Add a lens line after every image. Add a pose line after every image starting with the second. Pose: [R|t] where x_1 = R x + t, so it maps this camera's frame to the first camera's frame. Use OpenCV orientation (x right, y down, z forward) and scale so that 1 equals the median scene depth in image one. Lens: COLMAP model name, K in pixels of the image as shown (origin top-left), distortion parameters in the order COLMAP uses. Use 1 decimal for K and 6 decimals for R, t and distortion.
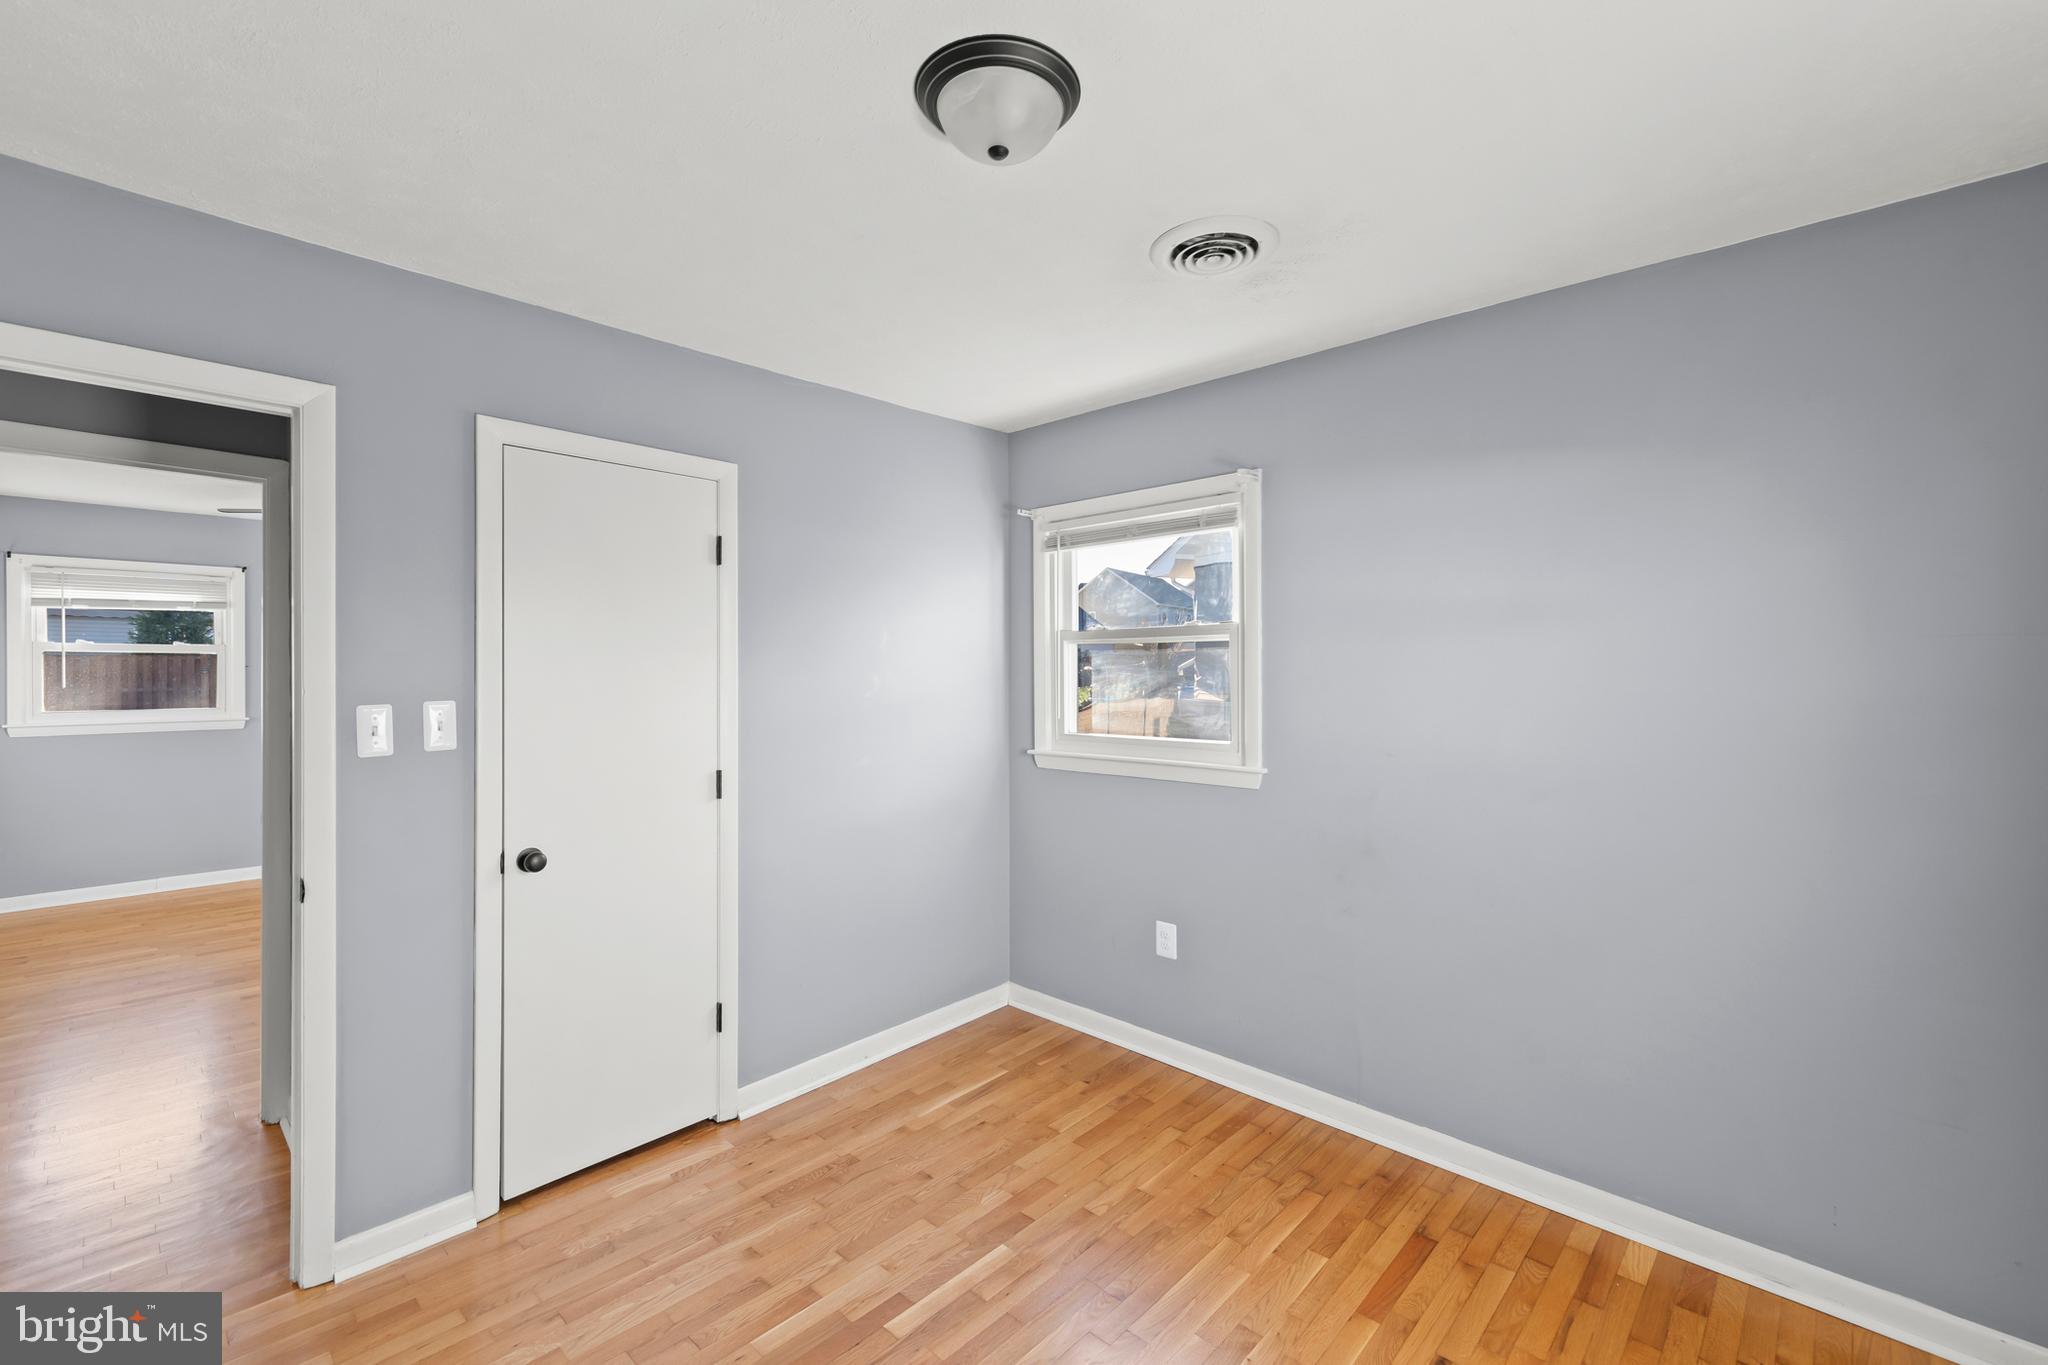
lens RADIAL K [[870.3, 0, 1030.1], [0, 870.3, 680.7], [0, 0, 1]] dist [0.009760, -0.002508]
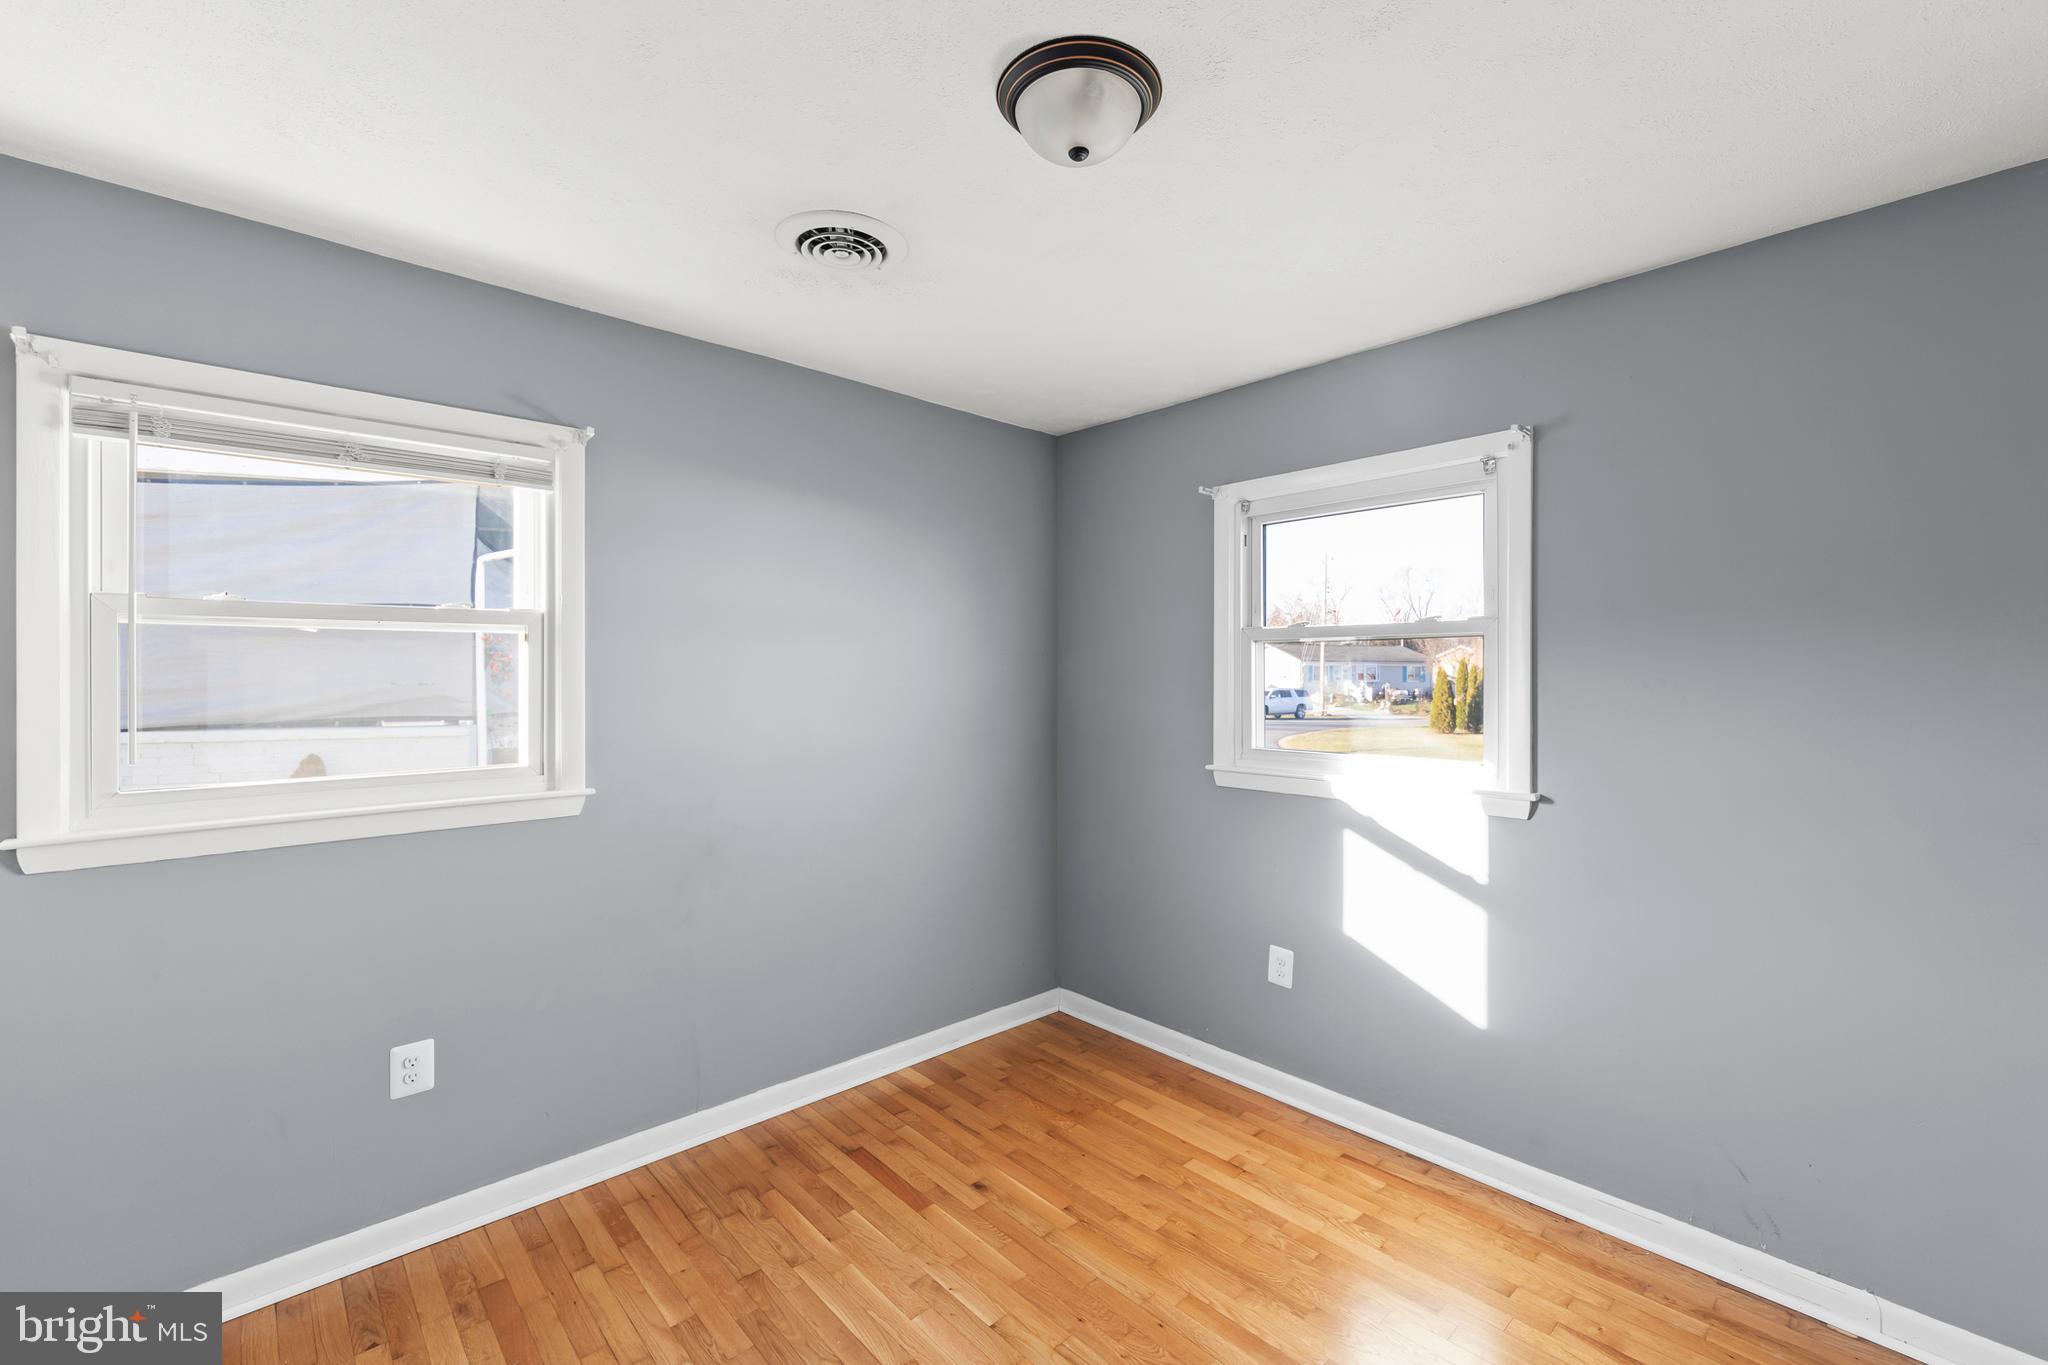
lens RADIAL K [[870.3, 0, 1023.5], [0, 870.3, 675.2], [0, 0, 1]] dist [0.009760, -0.002508]
pose [[0.062349, 0.001404, 0.998053, -0.685526], [0.012923, 0.999914, -0.002214, -0.001419], [-0.997971, 0.013036, 0.062326, 0.662827]]
